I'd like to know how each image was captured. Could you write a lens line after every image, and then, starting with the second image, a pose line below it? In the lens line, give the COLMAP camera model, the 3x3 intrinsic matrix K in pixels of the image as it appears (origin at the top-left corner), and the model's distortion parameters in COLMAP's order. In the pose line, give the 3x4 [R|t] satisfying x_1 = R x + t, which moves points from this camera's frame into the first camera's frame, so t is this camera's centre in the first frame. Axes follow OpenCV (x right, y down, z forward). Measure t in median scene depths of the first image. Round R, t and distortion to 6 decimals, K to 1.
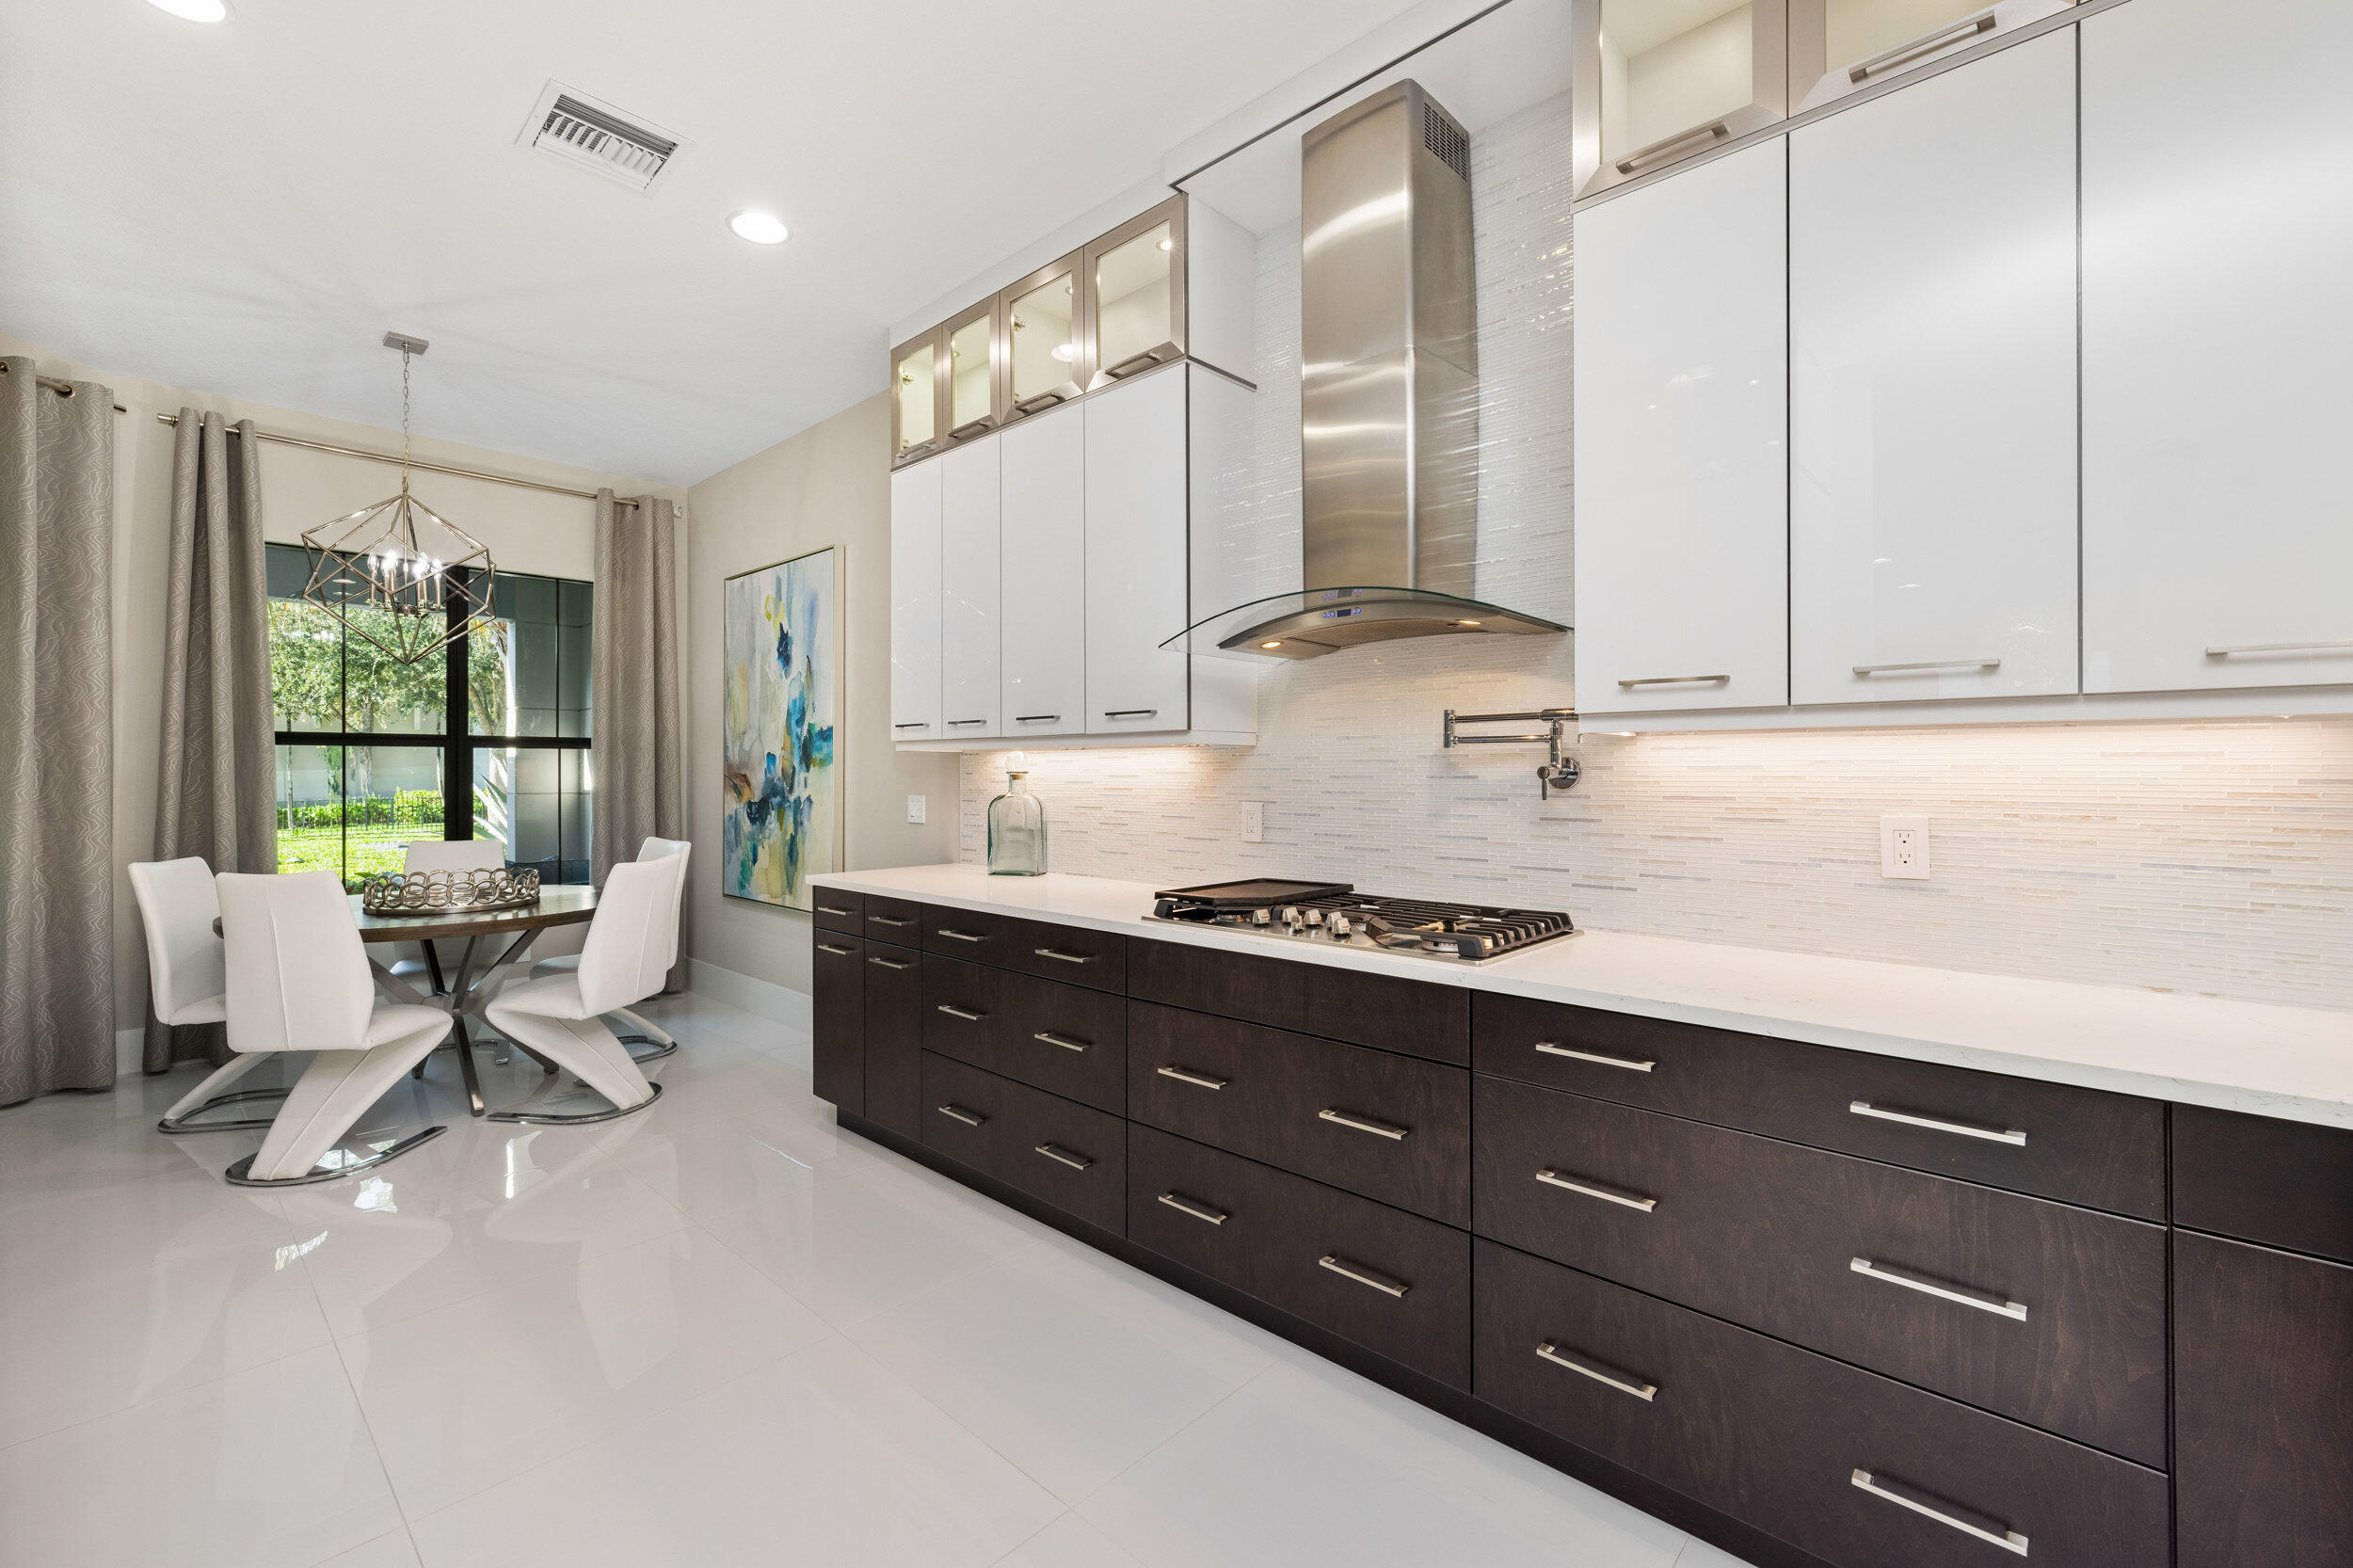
lens RADIAL K [[995.8, 0, 1171.2], [0, 995.8, 776.3], [0, 0, 1]] dist [0.000416, 0.000480]
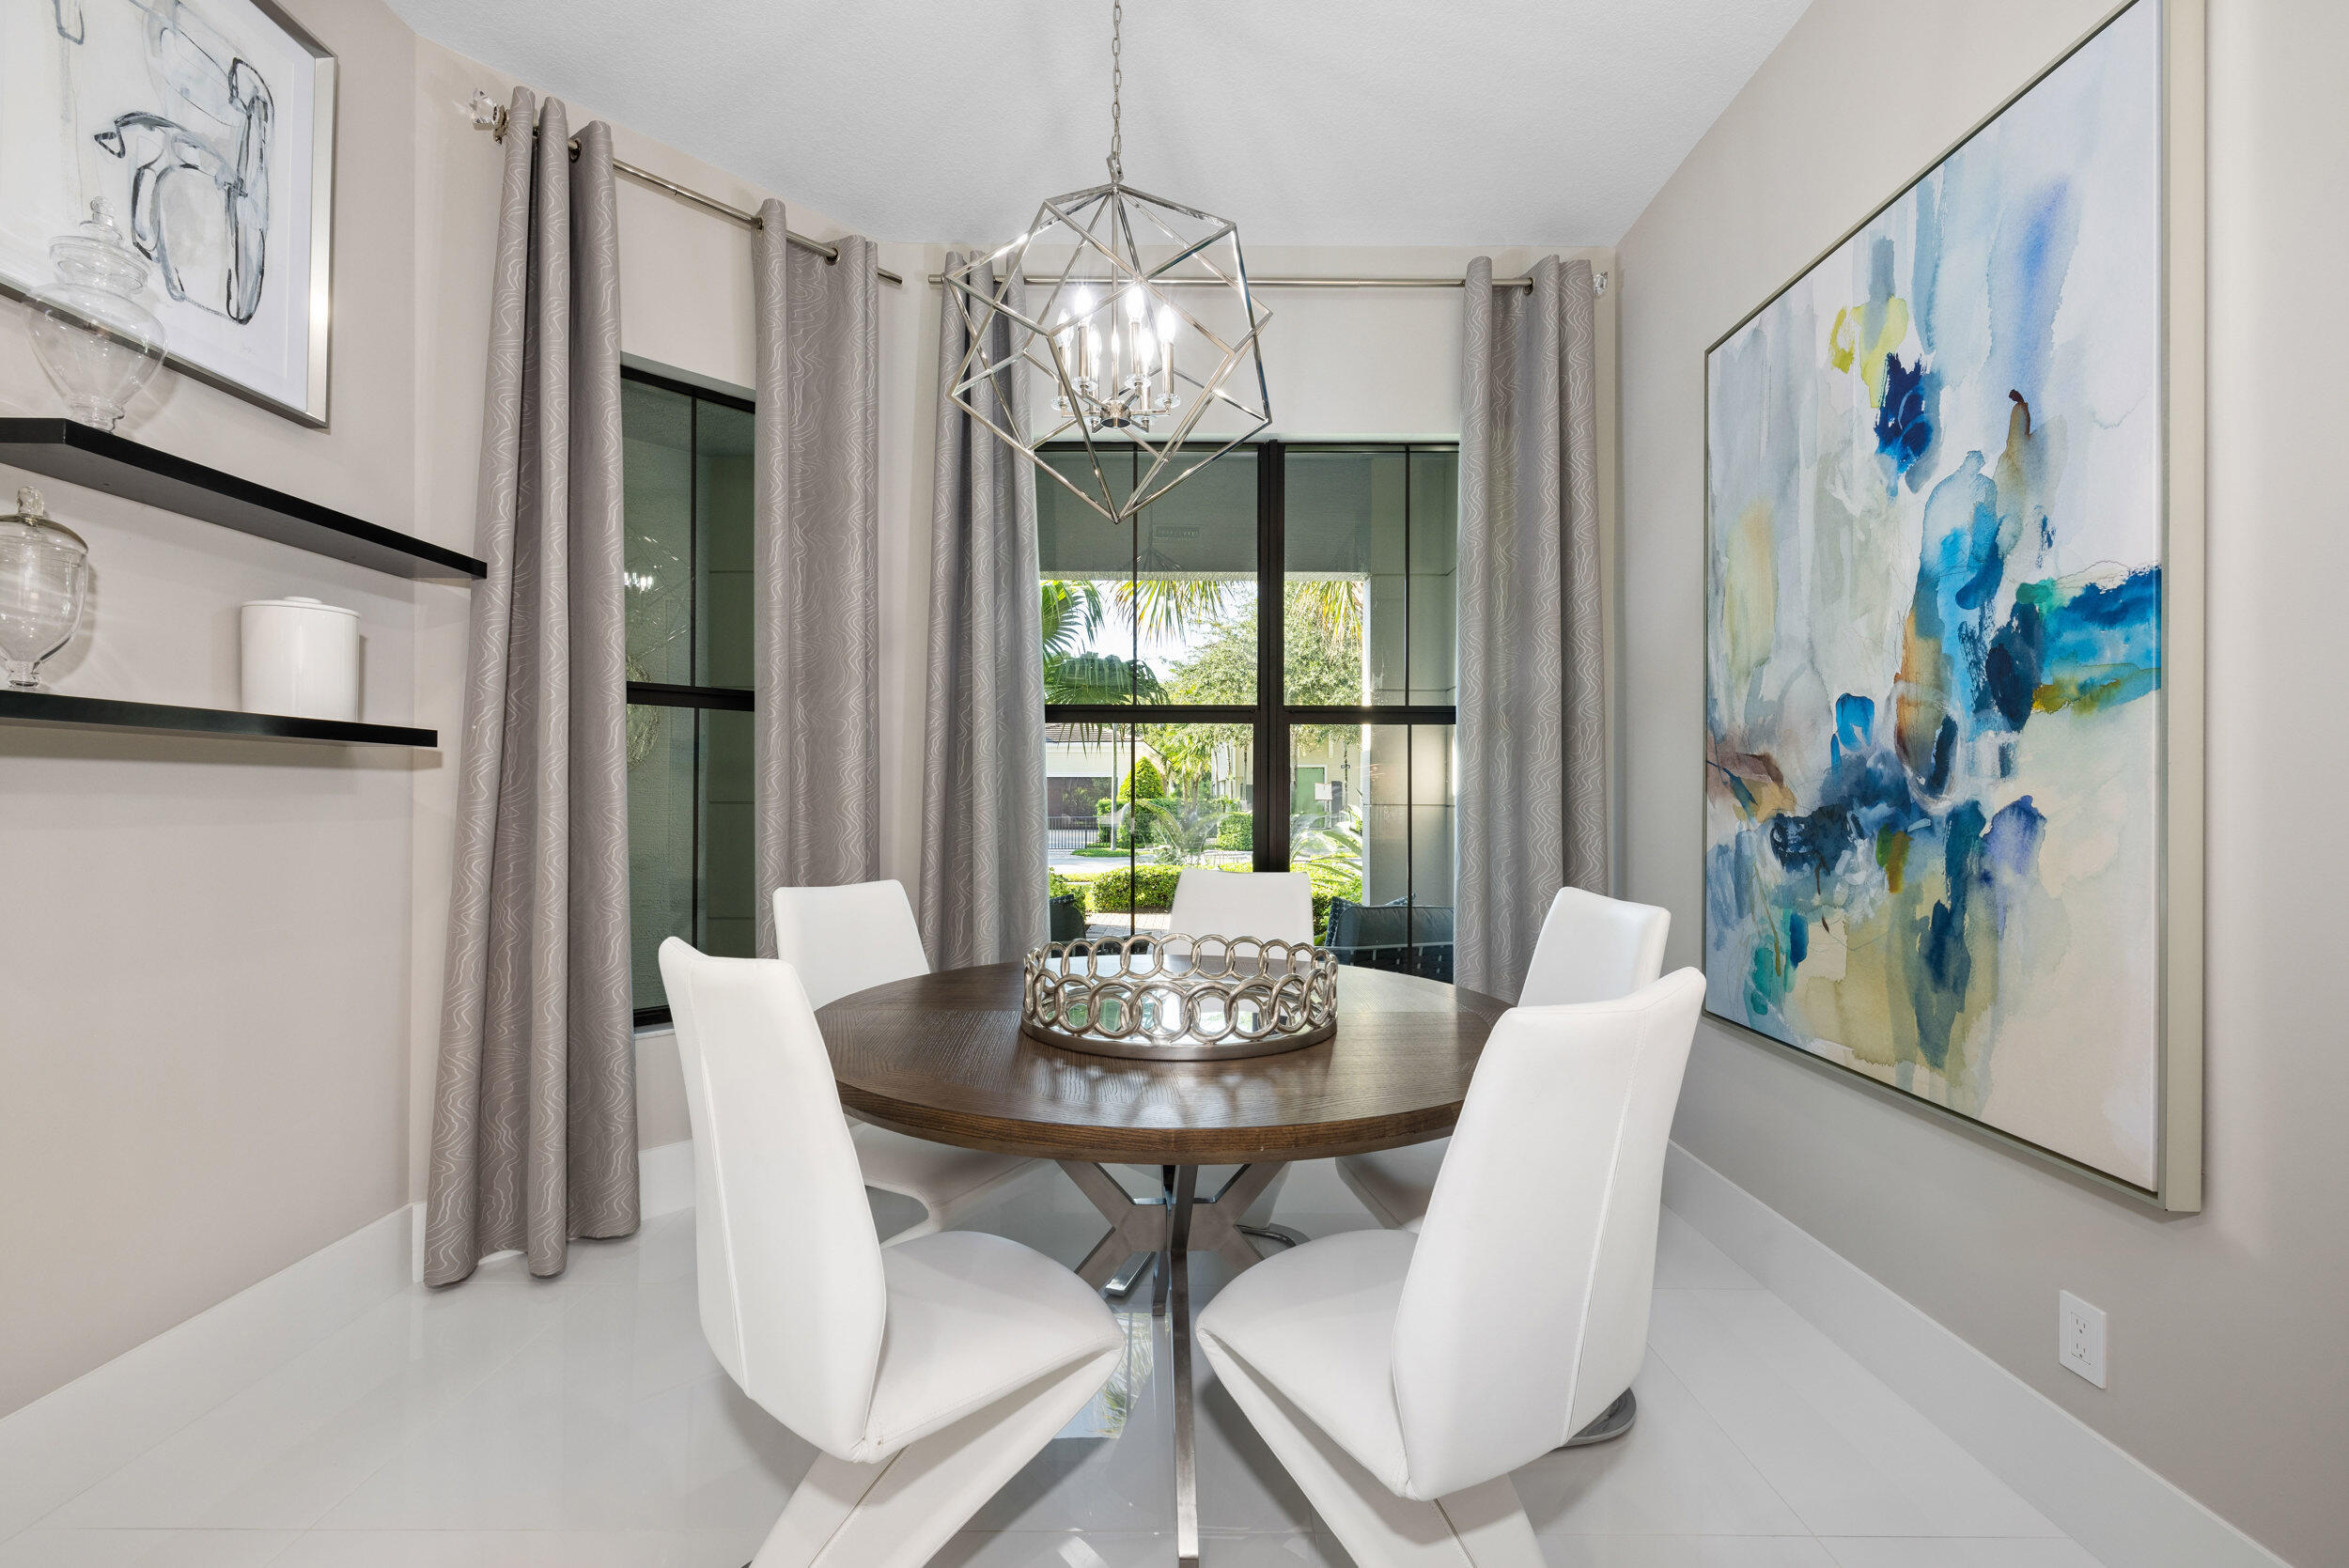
lens RADIAL K [[994.0, 0, 1169.2], [0, 994.0, 776.4], [0, 0, 1]] dist [0.000416, 0.000480]
pose [[0.682161, -0.012070, -0.731103, -0.292418], [-0.007247, 0.999703, -0.023266, 0.020251], [0.731166, 0.021169, 0.681871, 0.516733]]
